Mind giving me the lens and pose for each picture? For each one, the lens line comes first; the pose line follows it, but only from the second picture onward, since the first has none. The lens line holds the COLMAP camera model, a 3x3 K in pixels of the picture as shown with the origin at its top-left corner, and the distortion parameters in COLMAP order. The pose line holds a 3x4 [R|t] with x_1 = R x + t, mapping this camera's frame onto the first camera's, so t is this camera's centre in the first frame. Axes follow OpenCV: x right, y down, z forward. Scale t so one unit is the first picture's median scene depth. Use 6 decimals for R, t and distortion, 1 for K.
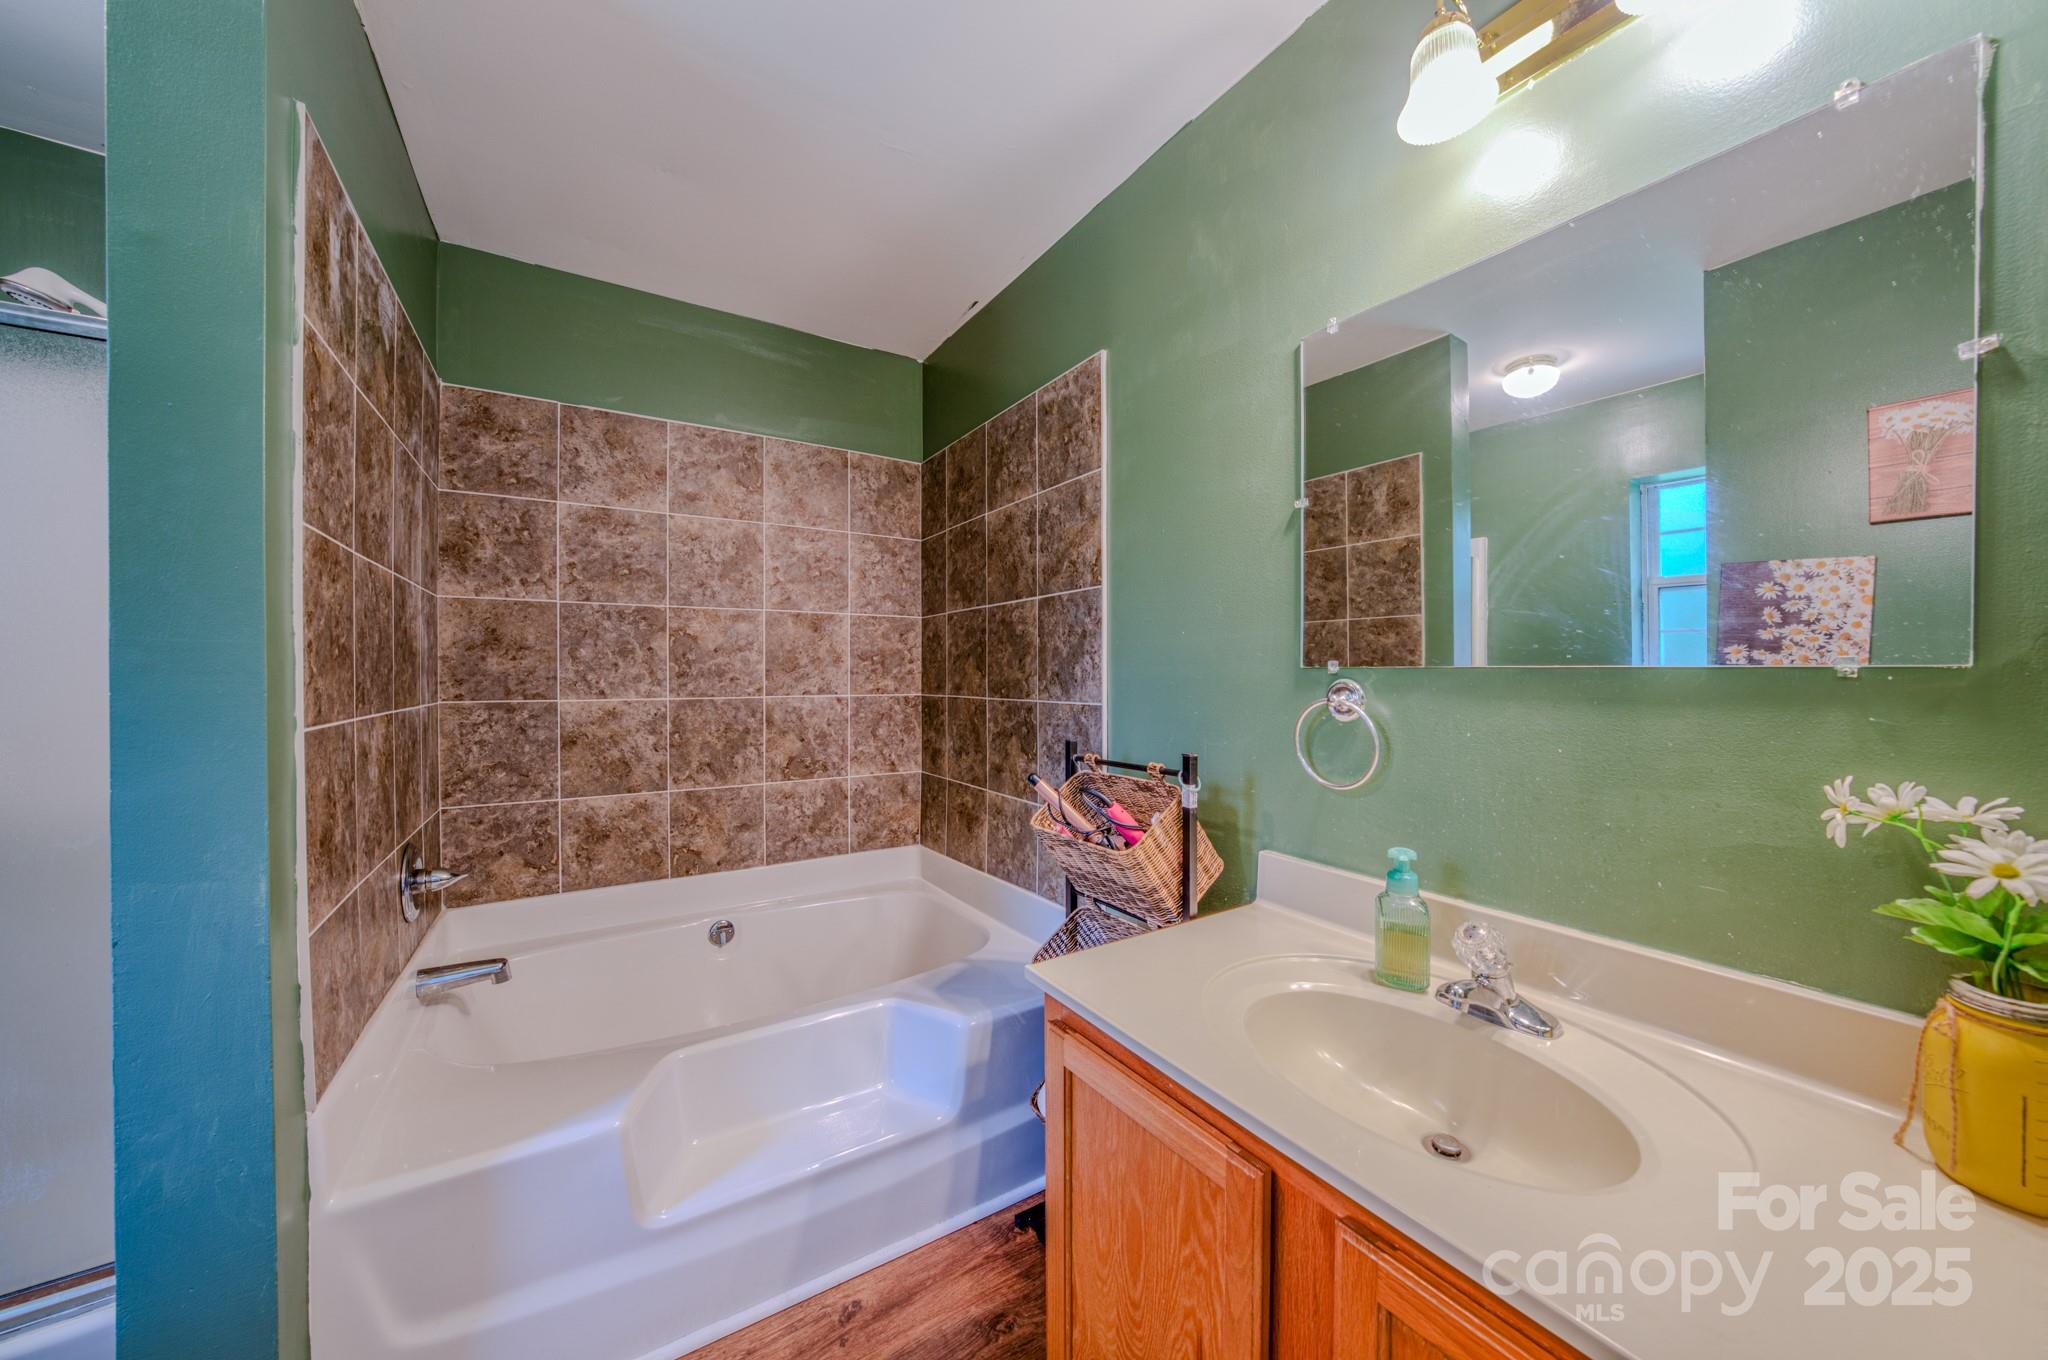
lens RADIAL K [[708.3, 0, 1023.2], [0, 708.3, 683.2], [0, 0, 1]] dist [-0.021592, 0.001244]
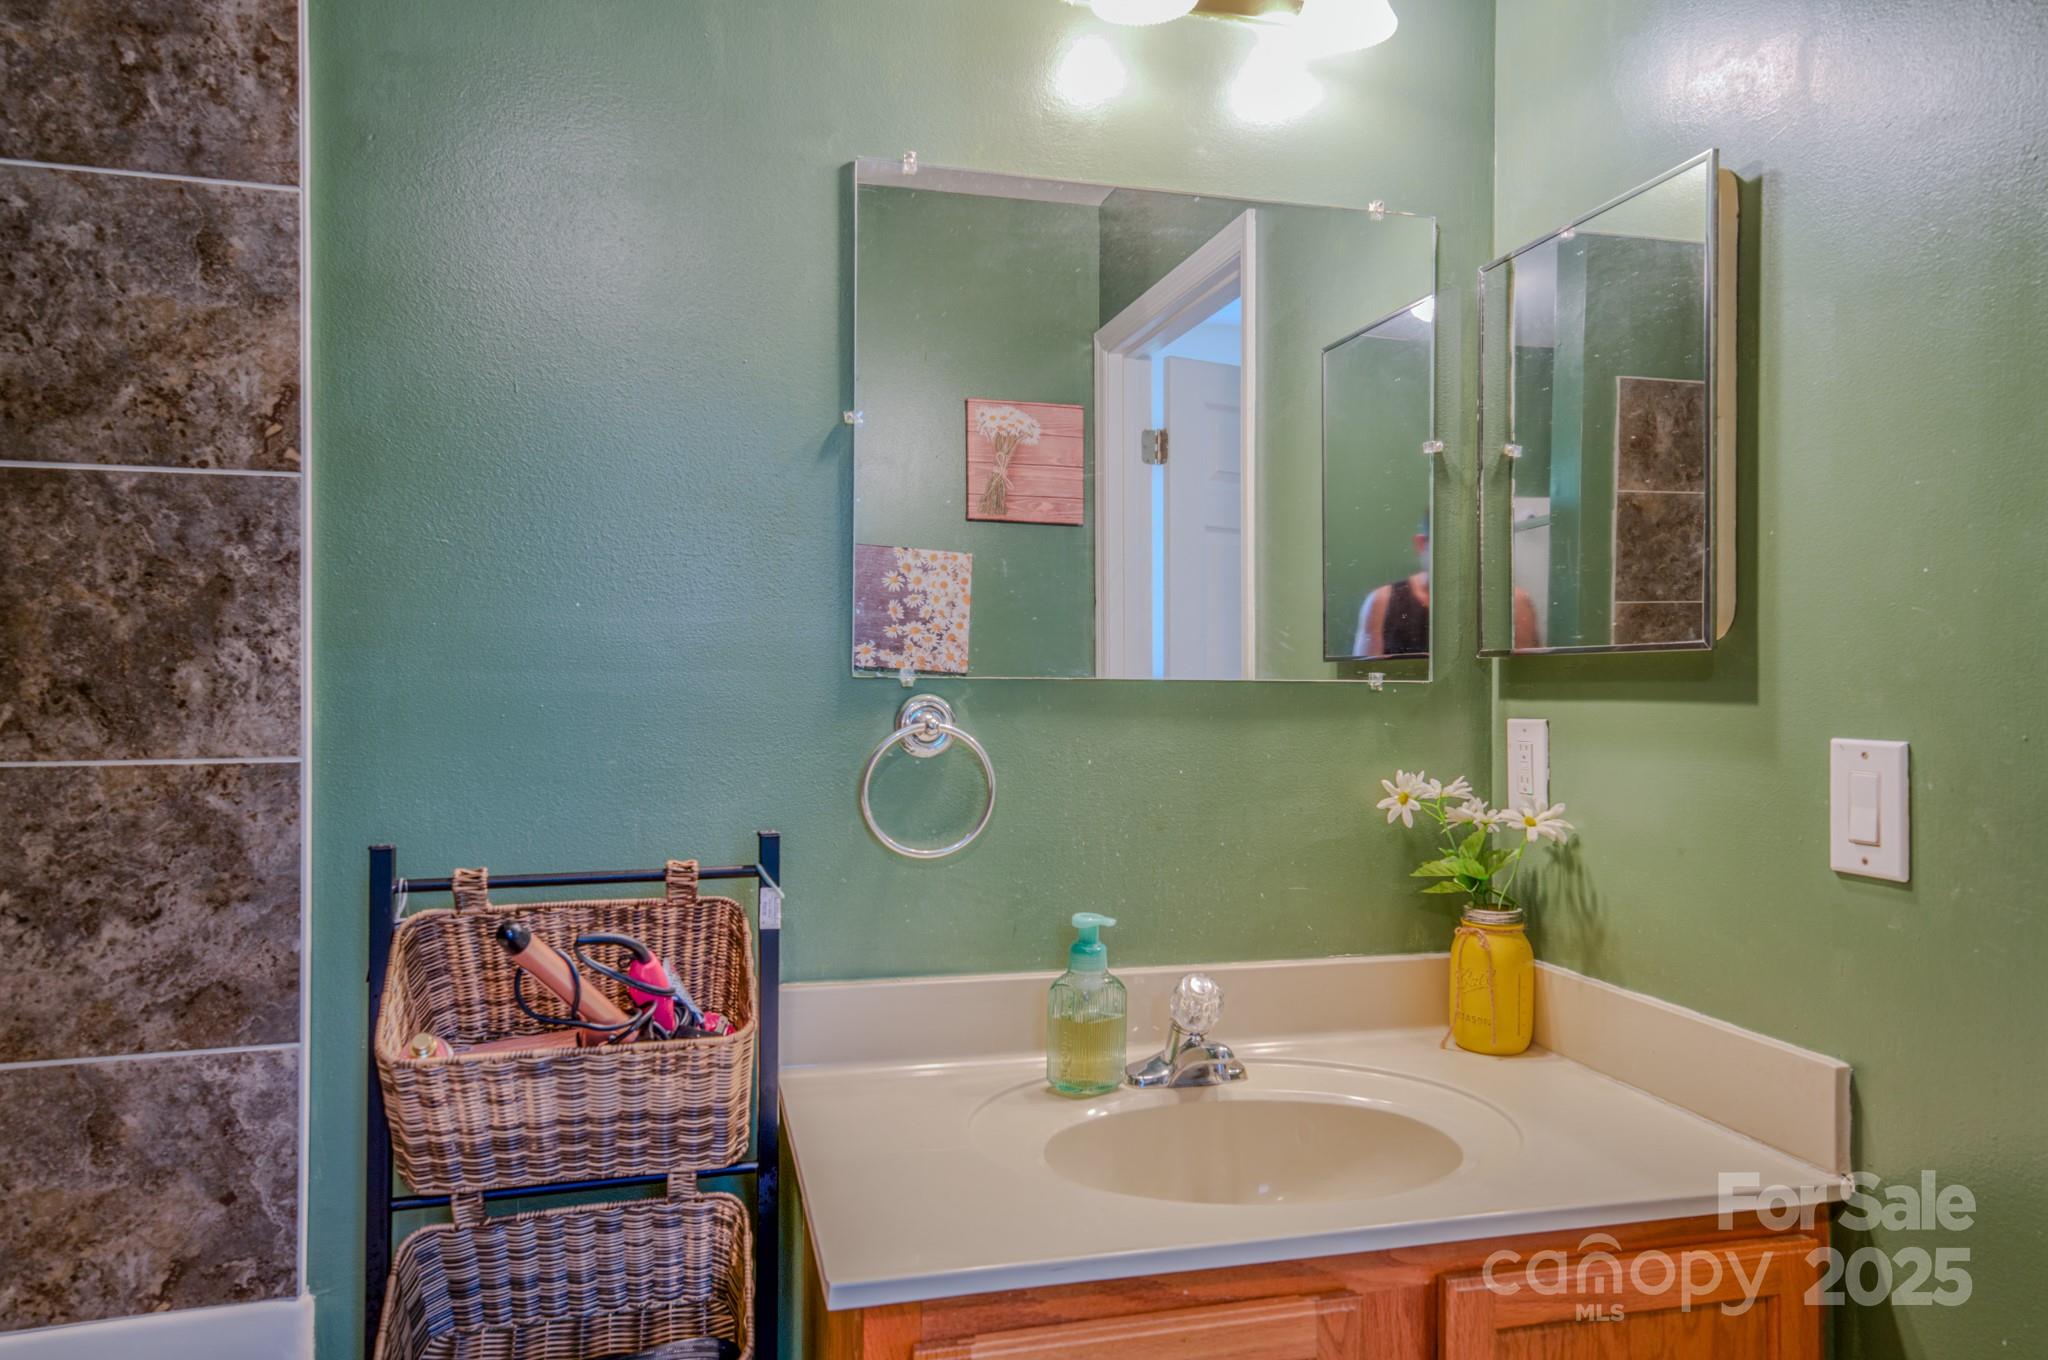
lens RADIAL K [[1357.6, 0, 1026.8], [0, 1357.6, 670.6], [0, 0, 1]] dist [0.041271, 0.001946]
pose [[0.302436, 0.000663, 0.953169, -0.519473], [0.007288, 0.999969, -0.003008, -0.016496], [-0.953142, 0.007856, 0.302422, 0.344497]]
